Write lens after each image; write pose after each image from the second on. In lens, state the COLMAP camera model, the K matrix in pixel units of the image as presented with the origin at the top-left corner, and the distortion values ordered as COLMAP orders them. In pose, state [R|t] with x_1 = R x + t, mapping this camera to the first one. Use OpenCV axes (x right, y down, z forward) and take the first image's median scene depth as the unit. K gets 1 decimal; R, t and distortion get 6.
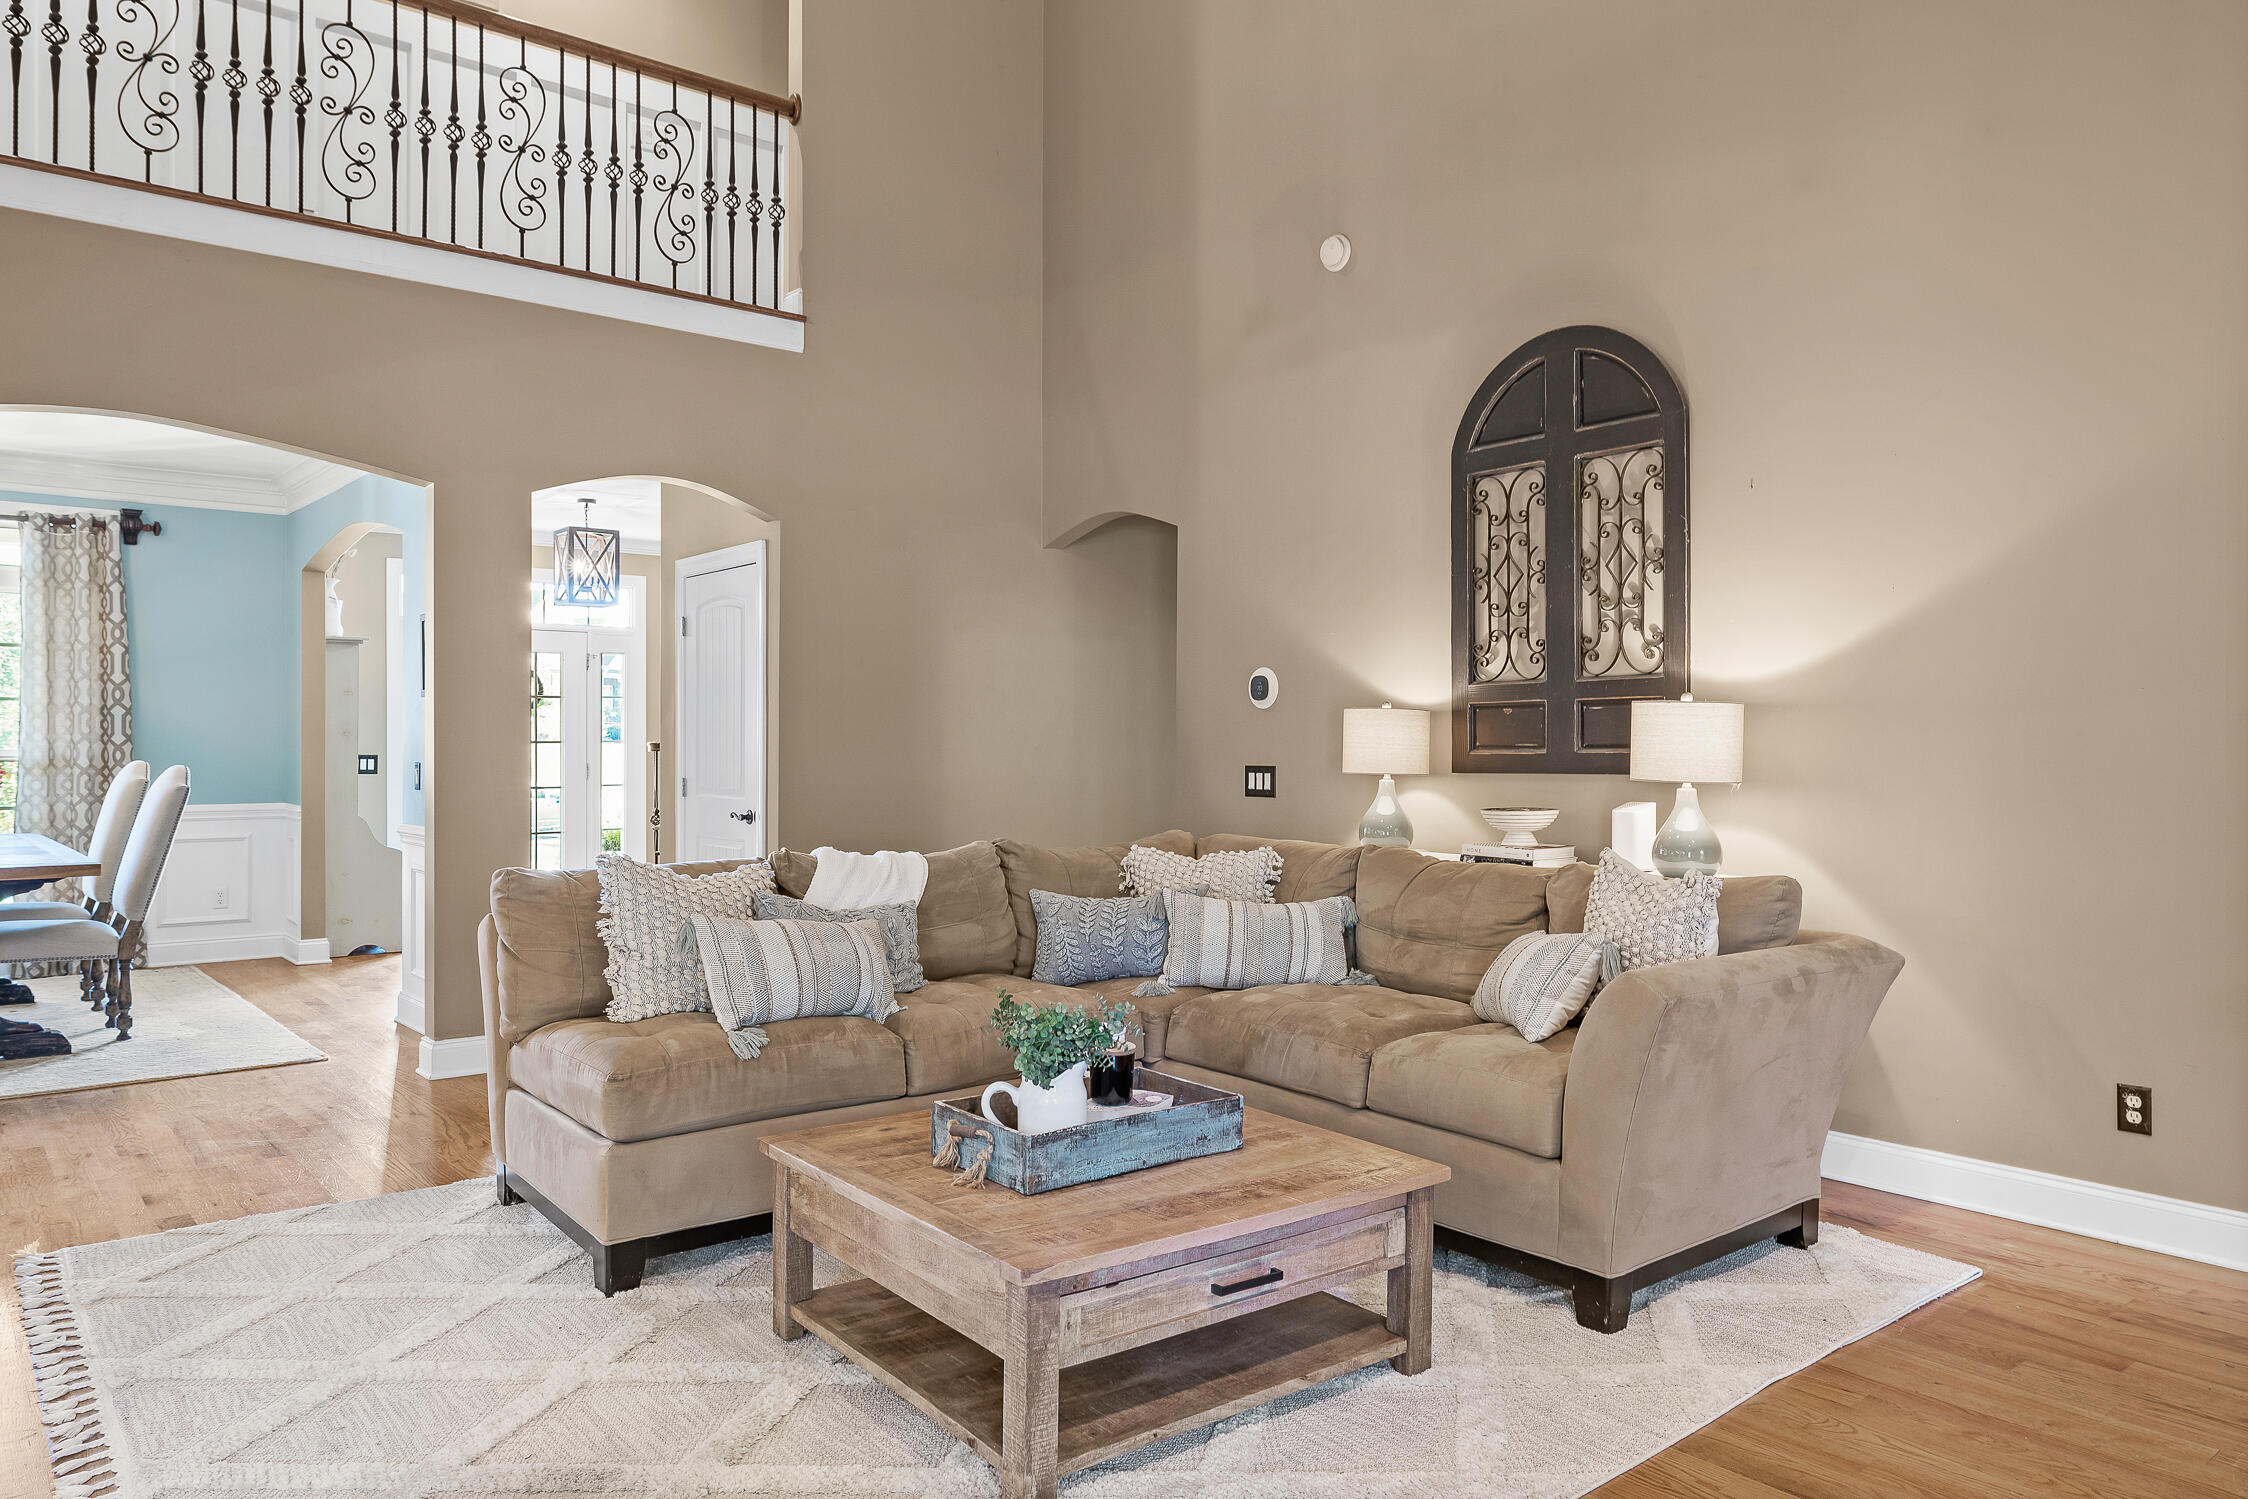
lens RADIAL K [[1491.8, 0, 1124.0], [0, 1491.8, 749.5], [0, 0, 1]] dist [-0.005216, -0.001498]
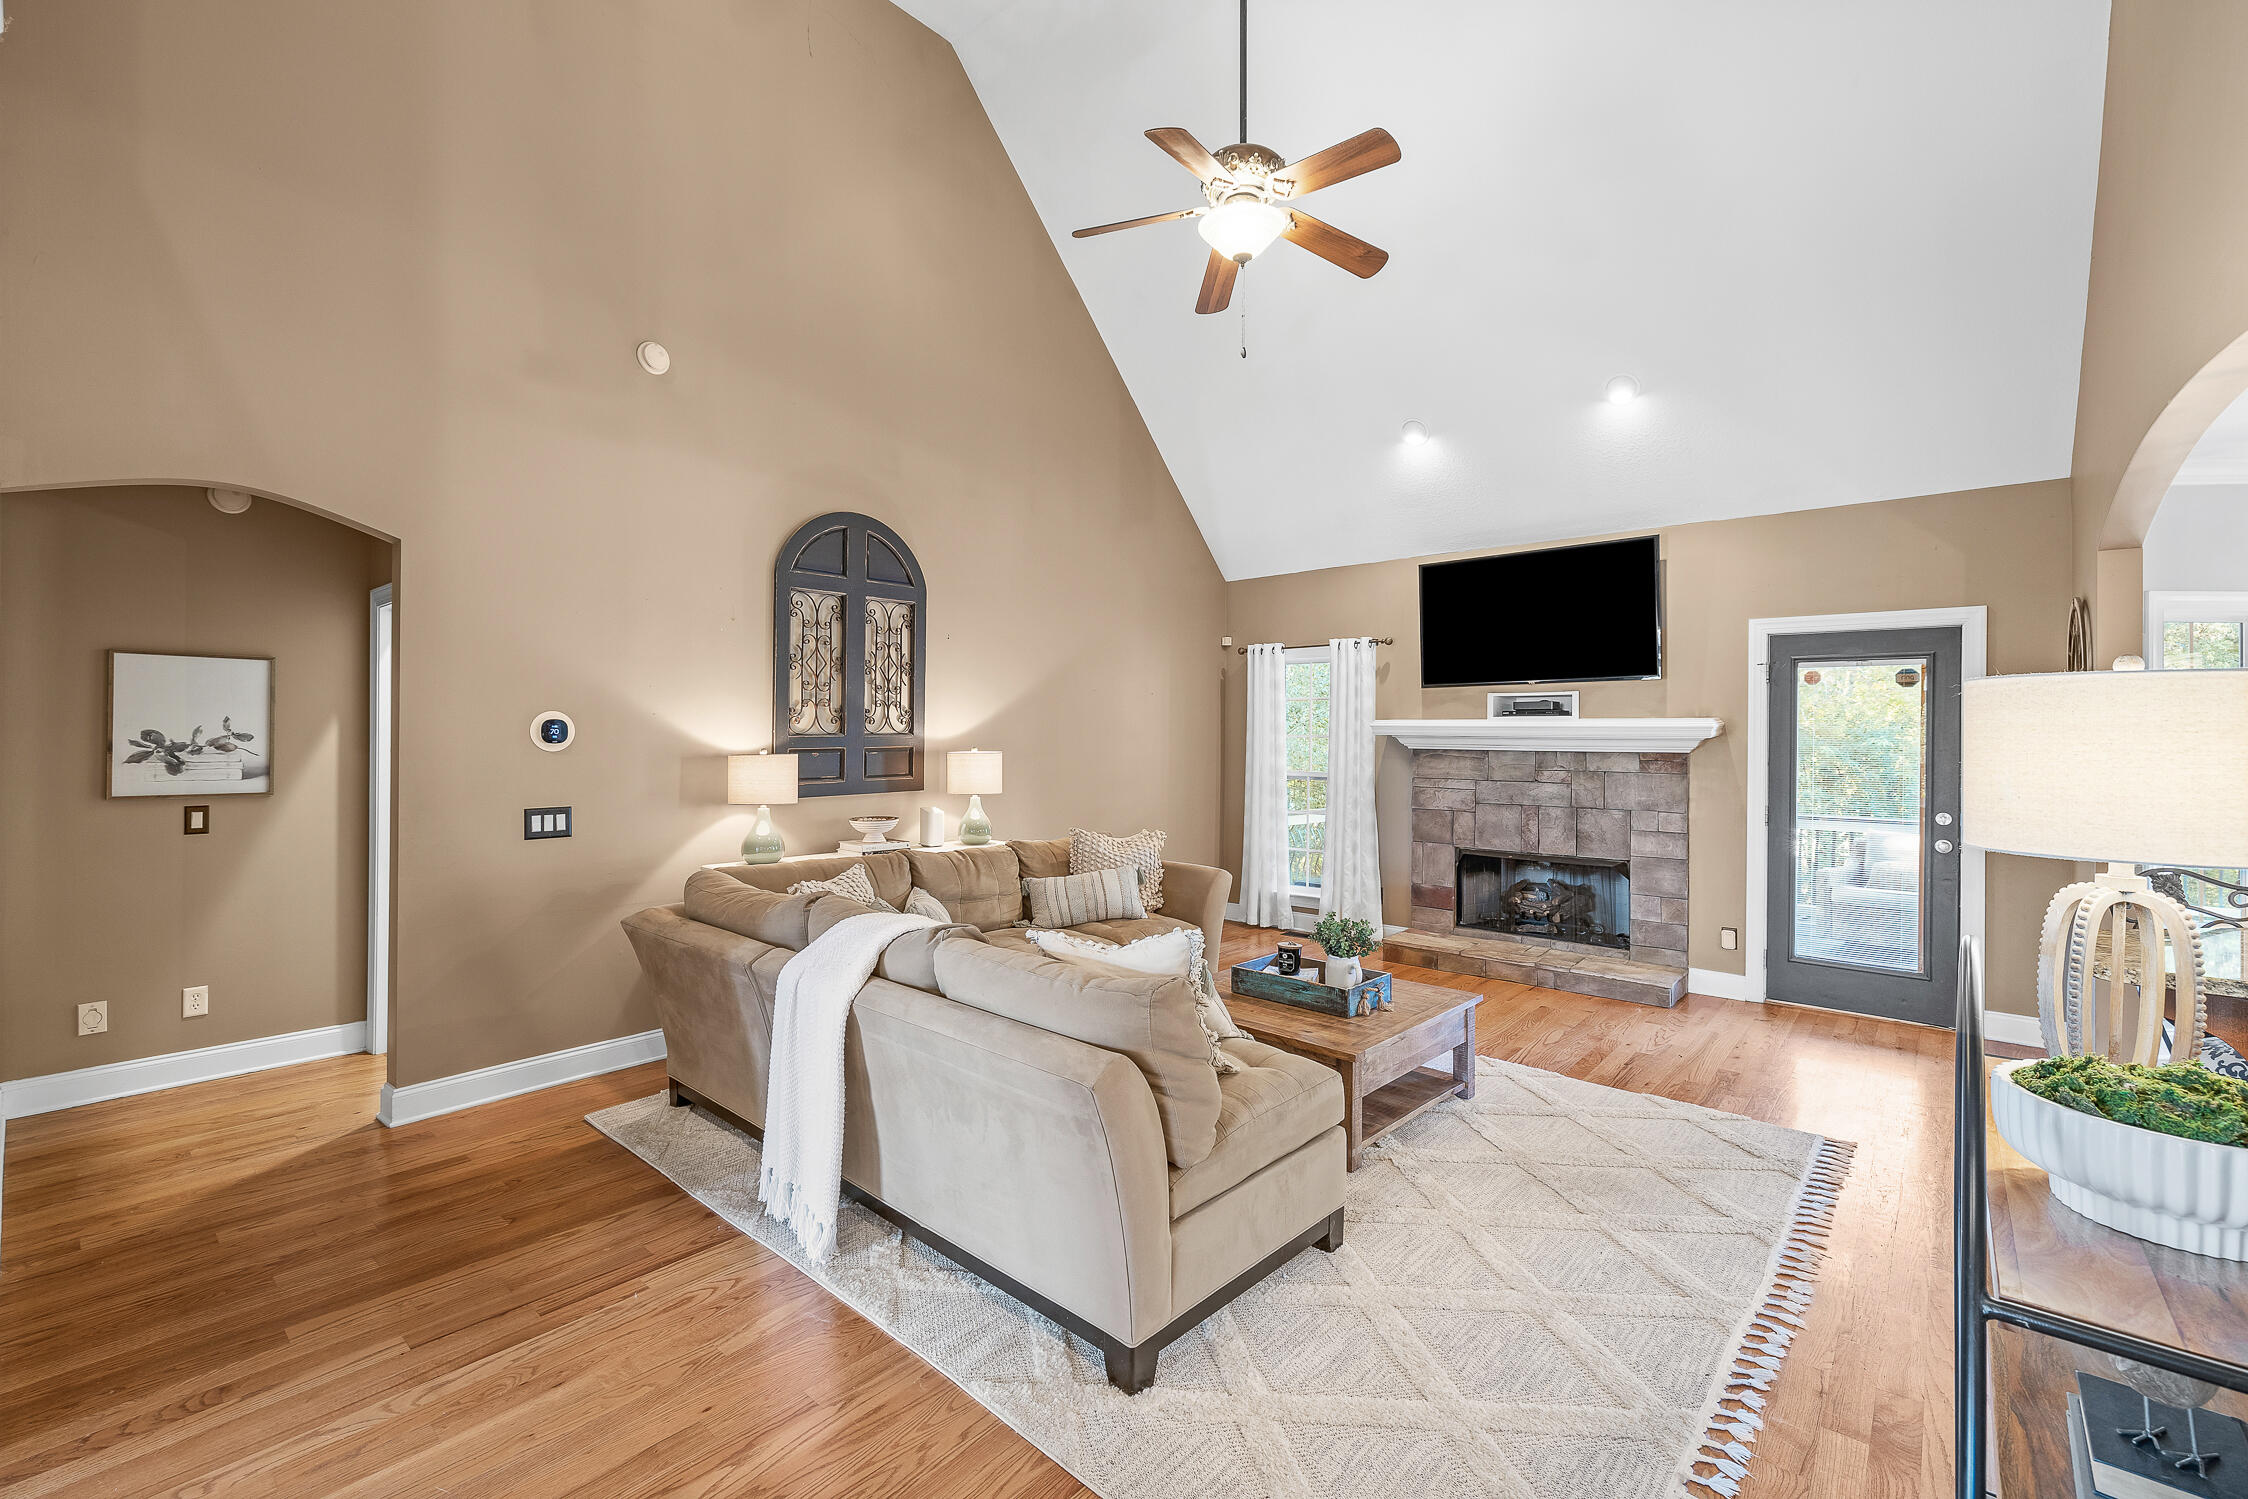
lens RADIAL K [[955.5, 0, 1125.5], [0, 955.5, 734.9], [0, 0, 1]] dist [-0.002037, -0.000112]
pose [[-0.166711, -0.004136, 0.985997, -0.725717], [-0.002021, 0.999991, 0.003853, -0.049486], [-0.986004, -0.001350, -0.166717, 0.852452]]
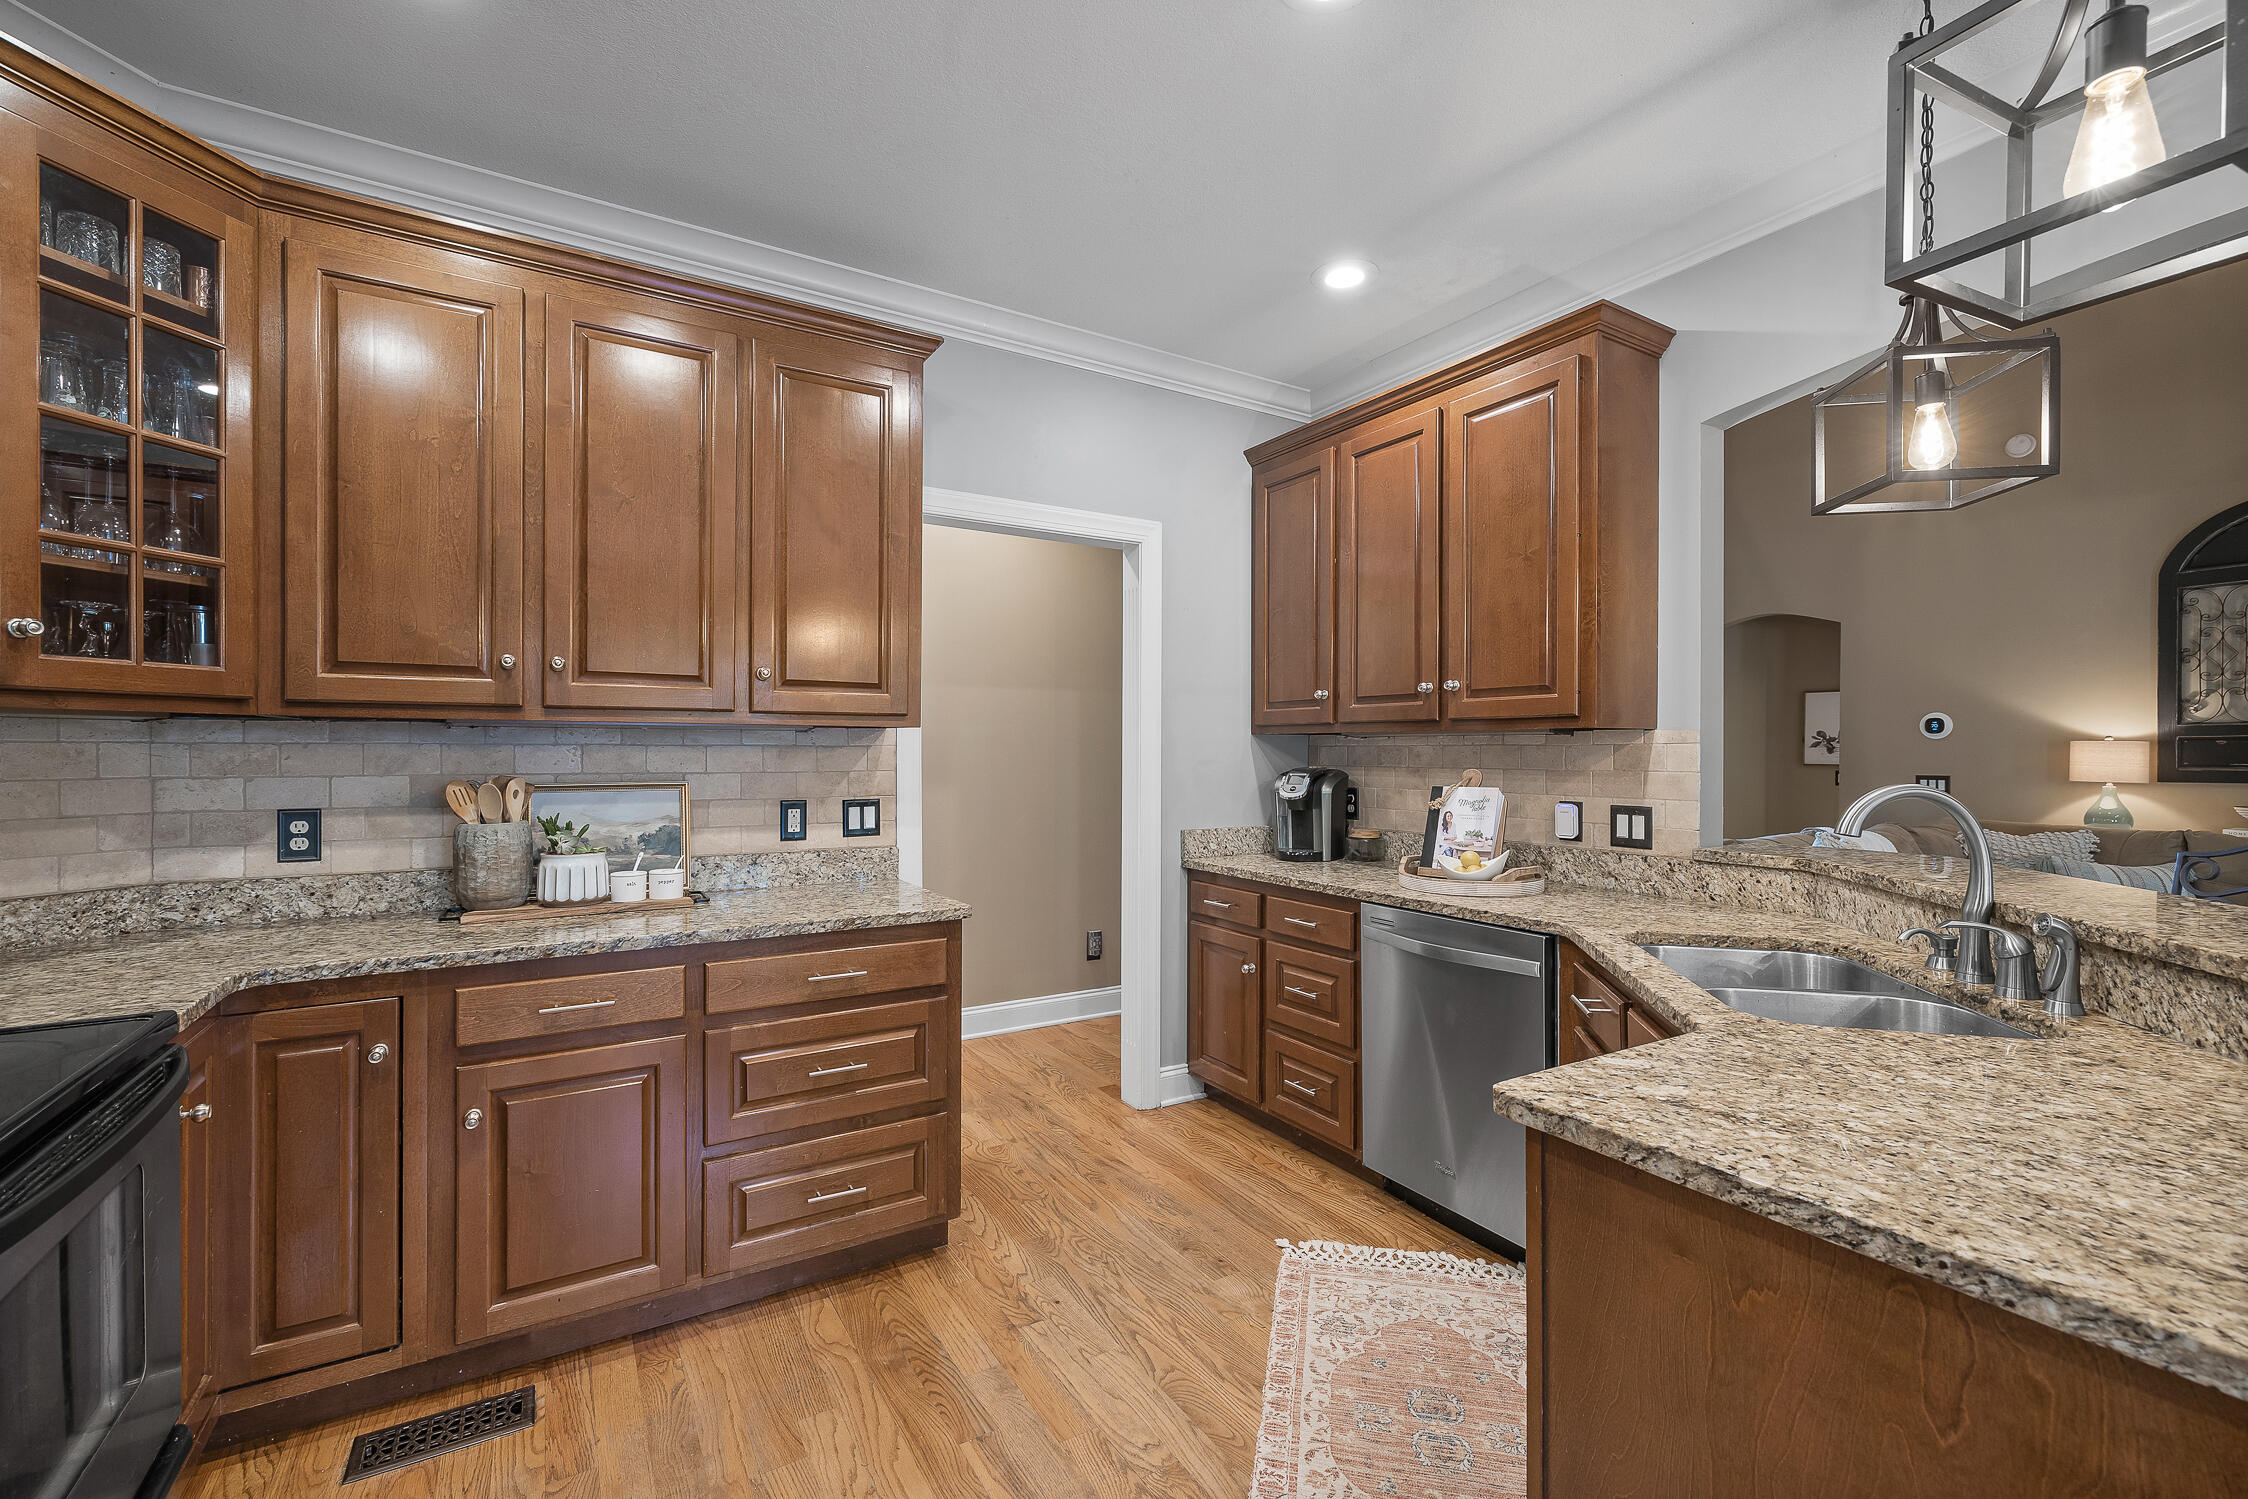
lens RADIAL K [[944.8, 0, 1124.0], [0, 944.8, 749.5], [0, 0, 1]] dist [0.000788, 0.000007]
pose [[0.989882, -0.000549, -0.141892, -0.720330], [-0.000054, 0.999991, -0.004247, -0.013489], [0.141893, 0.004212, 0.989873, -0.122463]]
